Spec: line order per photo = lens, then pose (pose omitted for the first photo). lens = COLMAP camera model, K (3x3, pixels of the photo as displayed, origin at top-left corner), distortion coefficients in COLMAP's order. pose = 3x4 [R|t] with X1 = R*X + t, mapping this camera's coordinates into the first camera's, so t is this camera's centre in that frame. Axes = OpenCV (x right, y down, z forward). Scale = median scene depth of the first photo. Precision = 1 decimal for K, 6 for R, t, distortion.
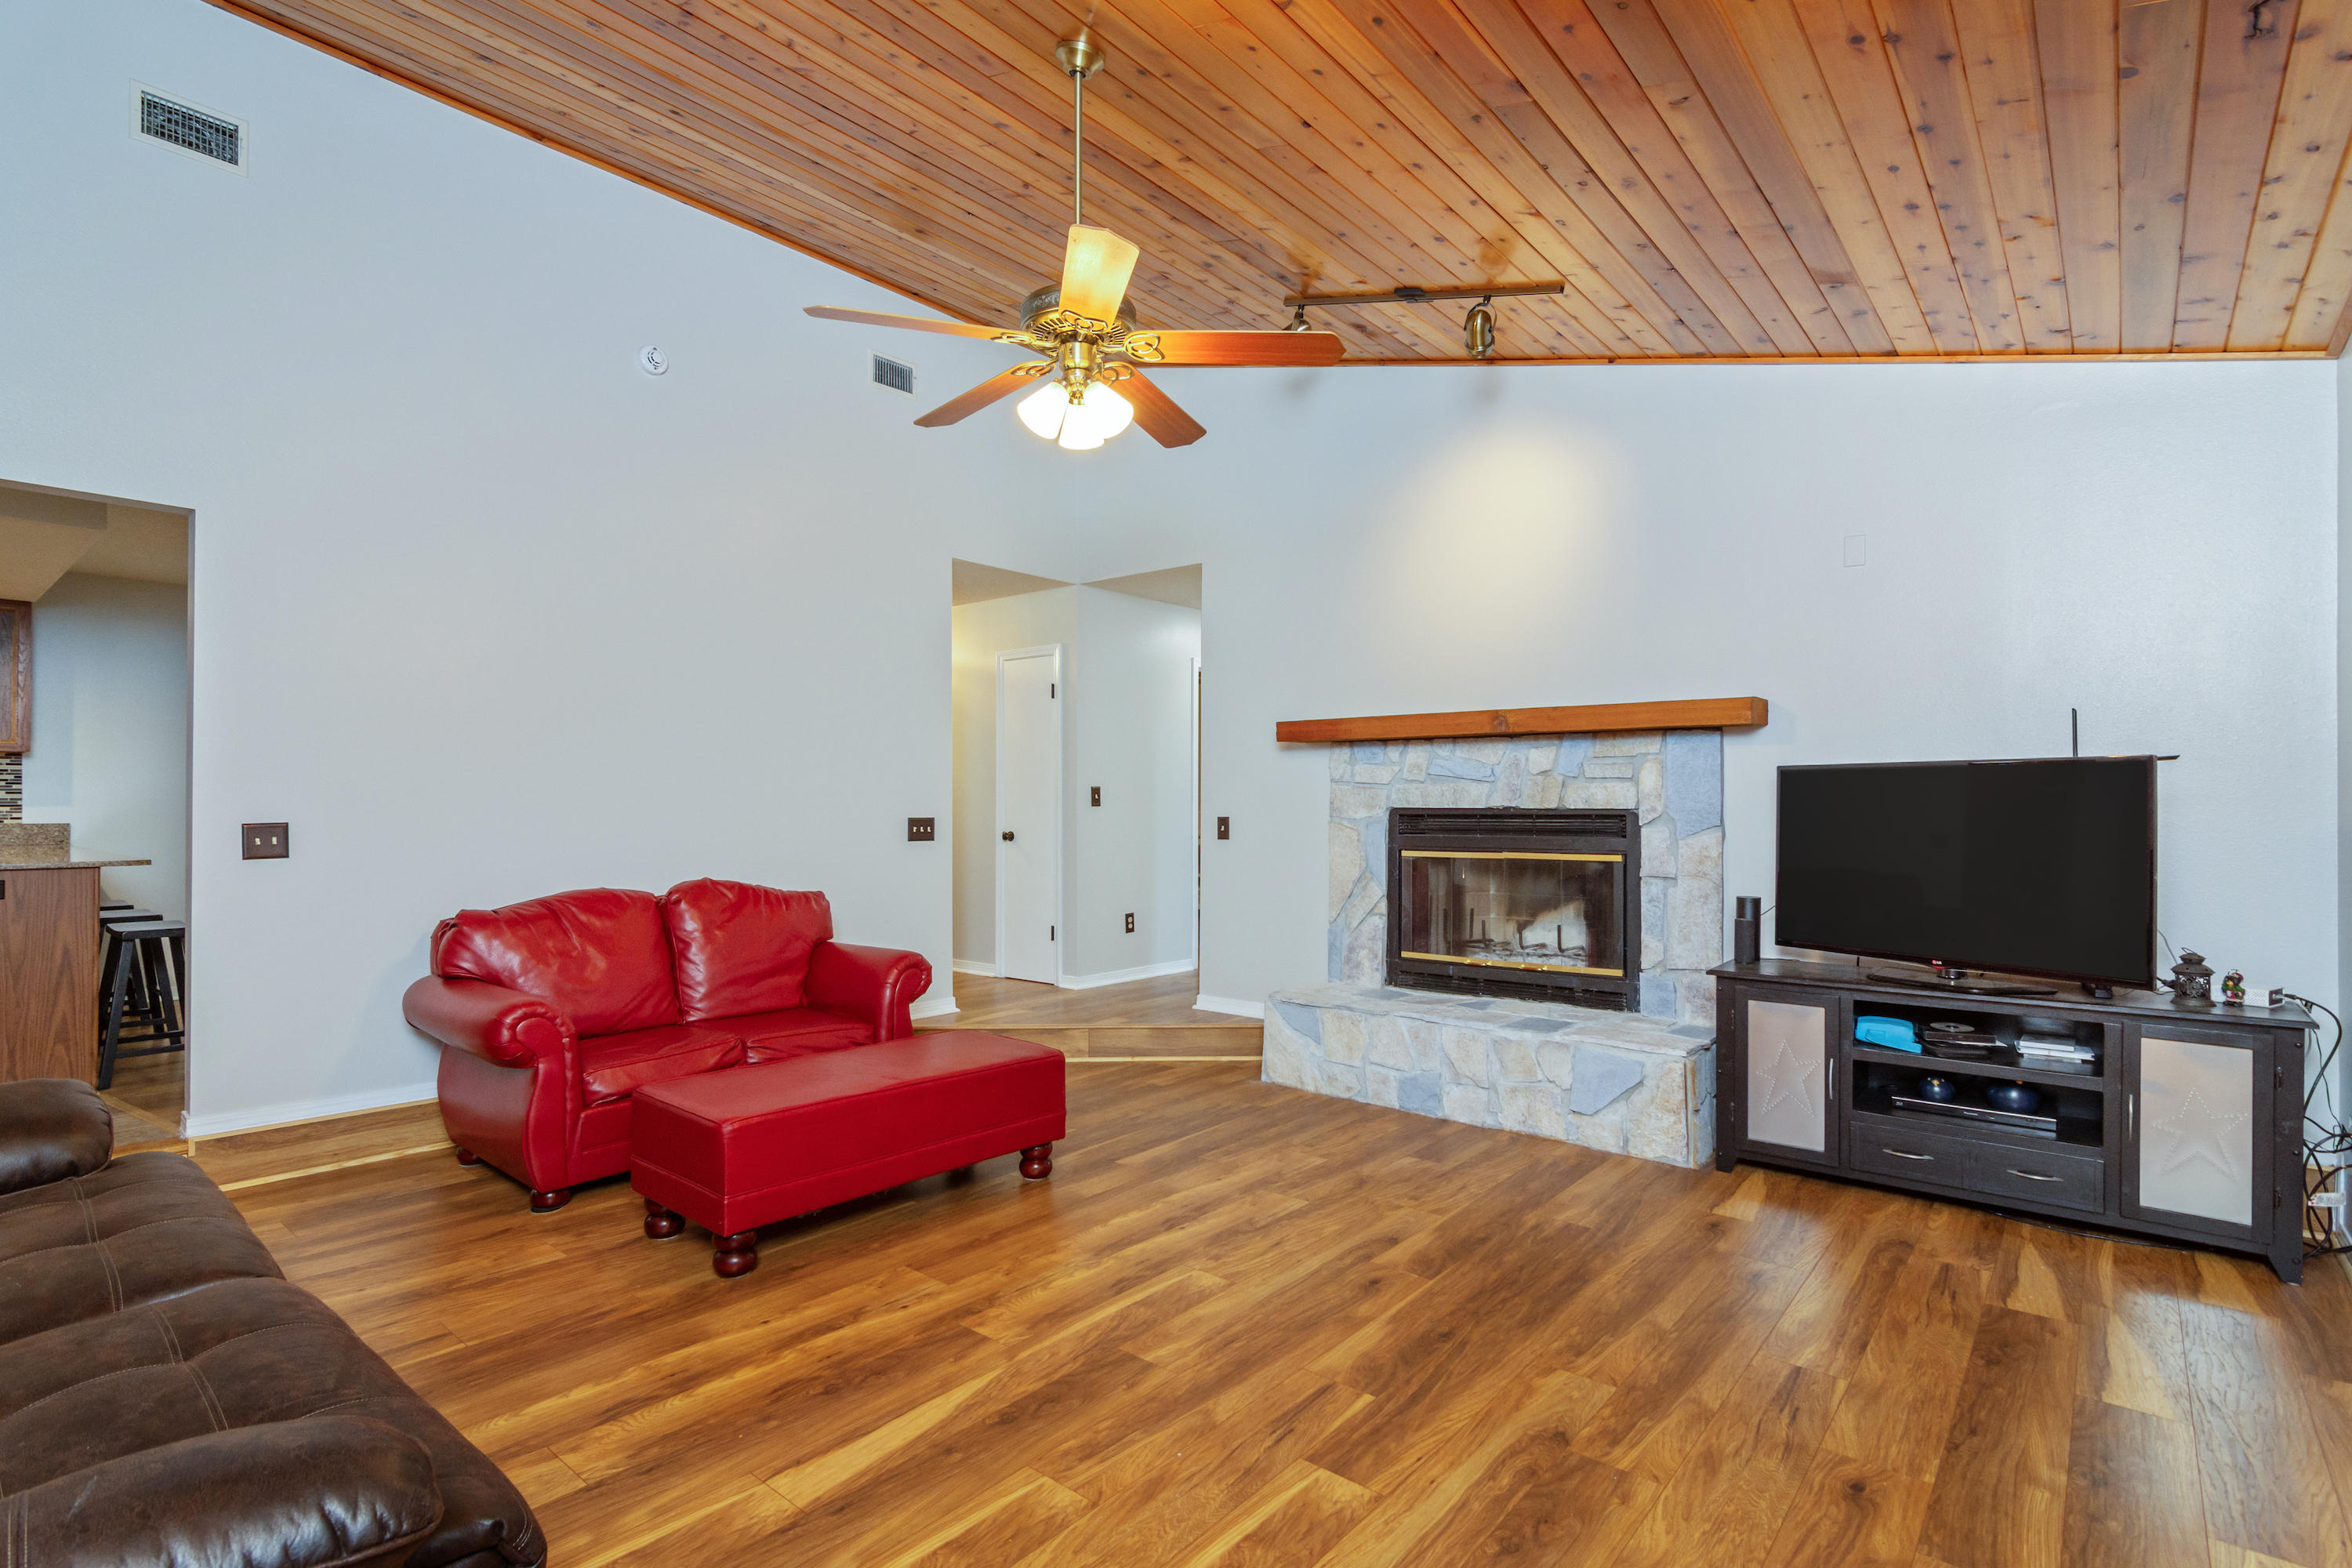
lens RADIAL K [[1136.7, 0, 1171.5], [0, 1136.7, 804.0], [0, 0, 1]] dist [-0.005668, 0.003183]
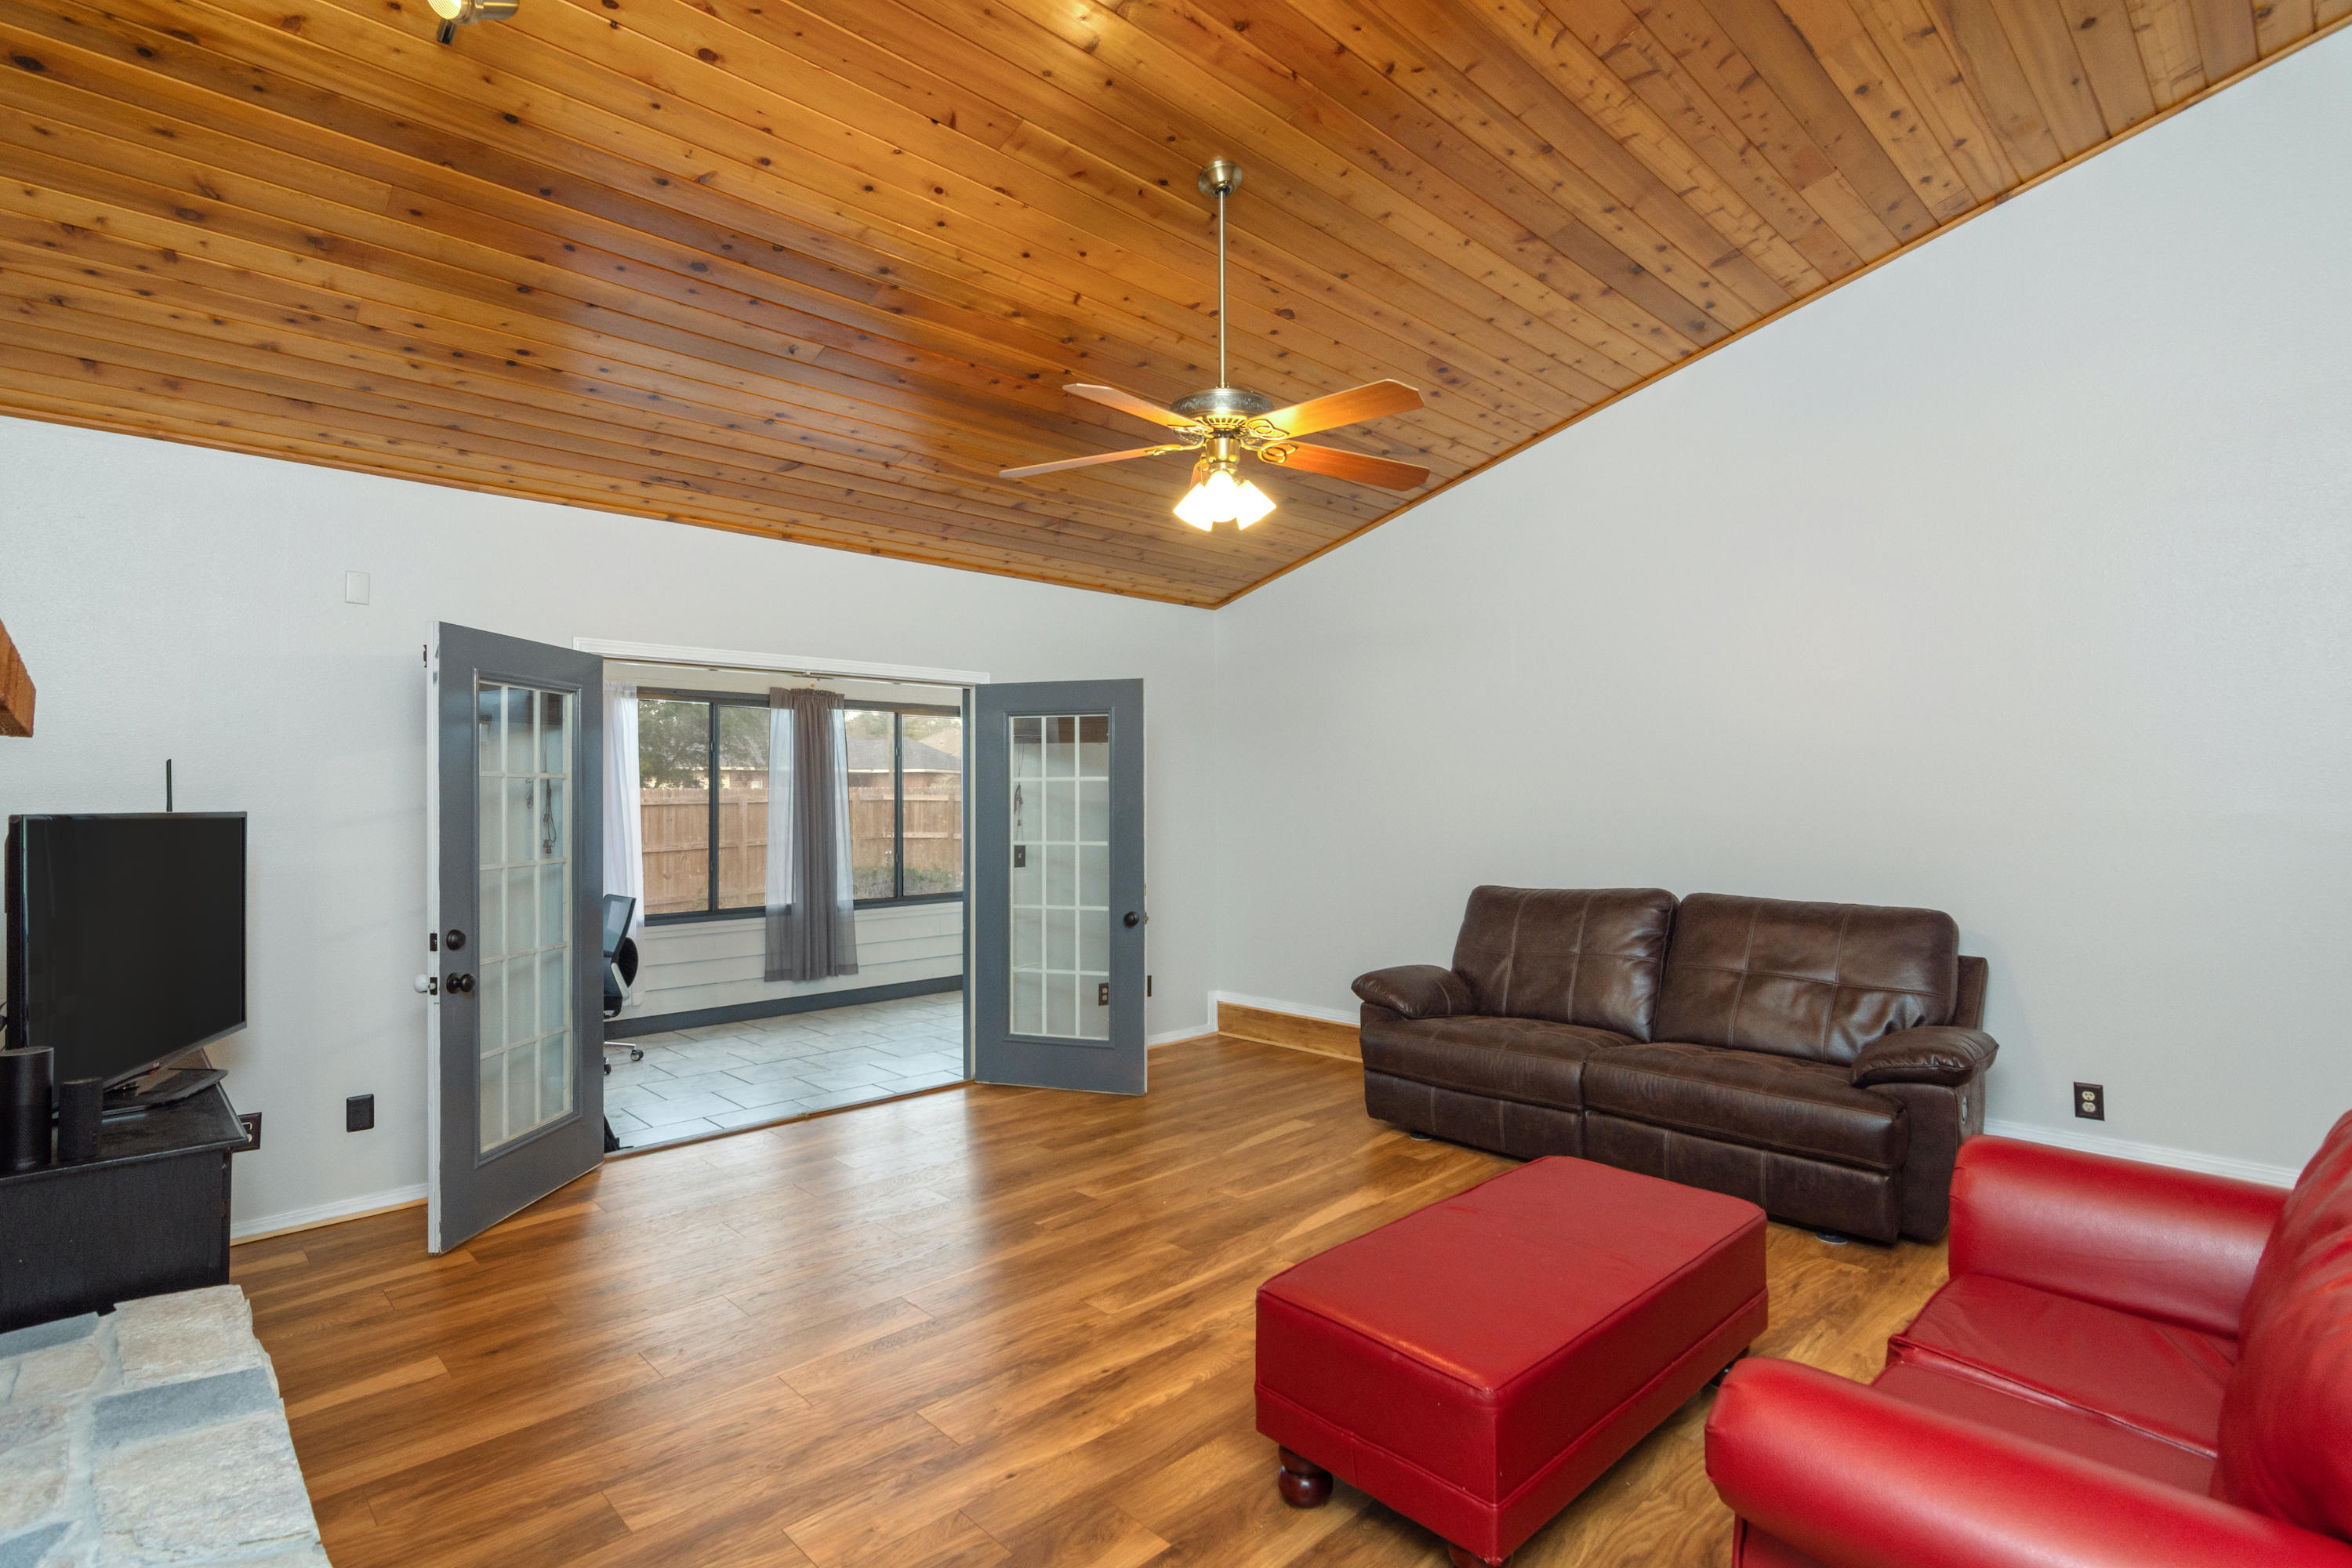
lens RADIAL K [[1136.7, 0, 1168.7], [0, 1136.7, 791.3], [0, 0, 1]] dist [-0.005668, 0.003183]
pose [[-0.994110, 0.002870, 0.108339, -0.089339], [0.001867, 0.999954, -0.009357, -0.032322], [-0.108361, -0.009100, -0.994070, 1.264684]]
